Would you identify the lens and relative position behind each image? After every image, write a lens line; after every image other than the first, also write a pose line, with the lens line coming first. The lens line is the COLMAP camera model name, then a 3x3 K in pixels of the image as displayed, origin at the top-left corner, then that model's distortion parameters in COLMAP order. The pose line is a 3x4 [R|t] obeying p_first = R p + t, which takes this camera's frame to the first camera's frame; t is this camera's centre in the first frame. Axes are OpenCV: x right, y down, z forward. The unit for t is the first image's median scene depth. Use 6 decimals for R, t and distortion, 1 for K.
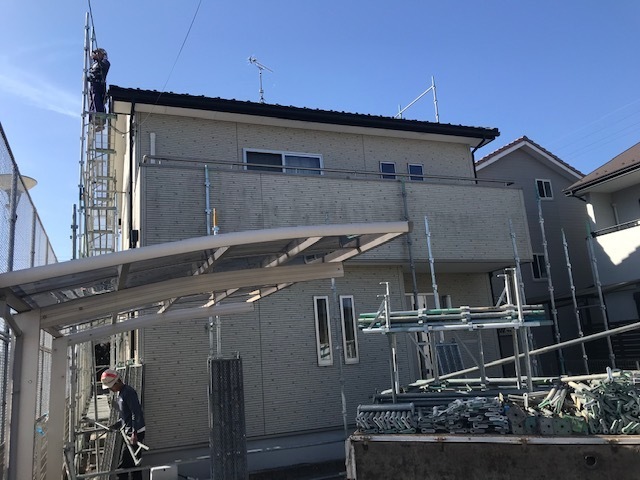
lens RADIAL K [[534.9, 0, 317.5], [0, 534.9, 240.5], [0, 0, 1]] dist [0.010033, 0.003214]
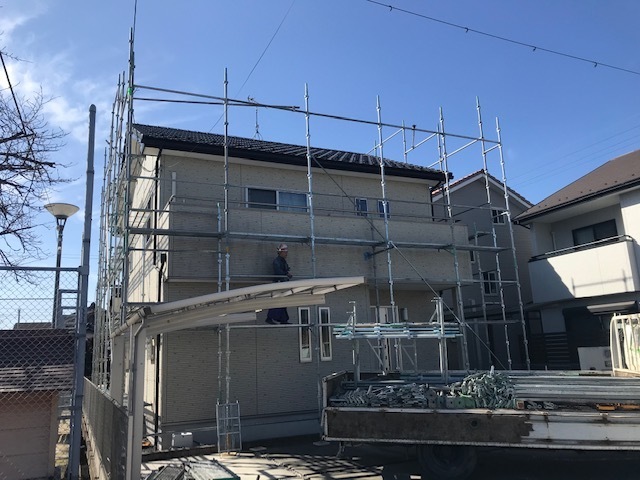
lens RADIAL K [[534.9, 0, 323.9], [0, 534.9, 239.3], [0, 0, 1]] dist [0.010033, 0.003214]
pose [[0.997731, 0.039316, 0.054660, -0.021614], [-0.039148, 0.999225, -0.004141, -0.053060], [-0.054780, 0.001992, 0.998496, -0.264029]]
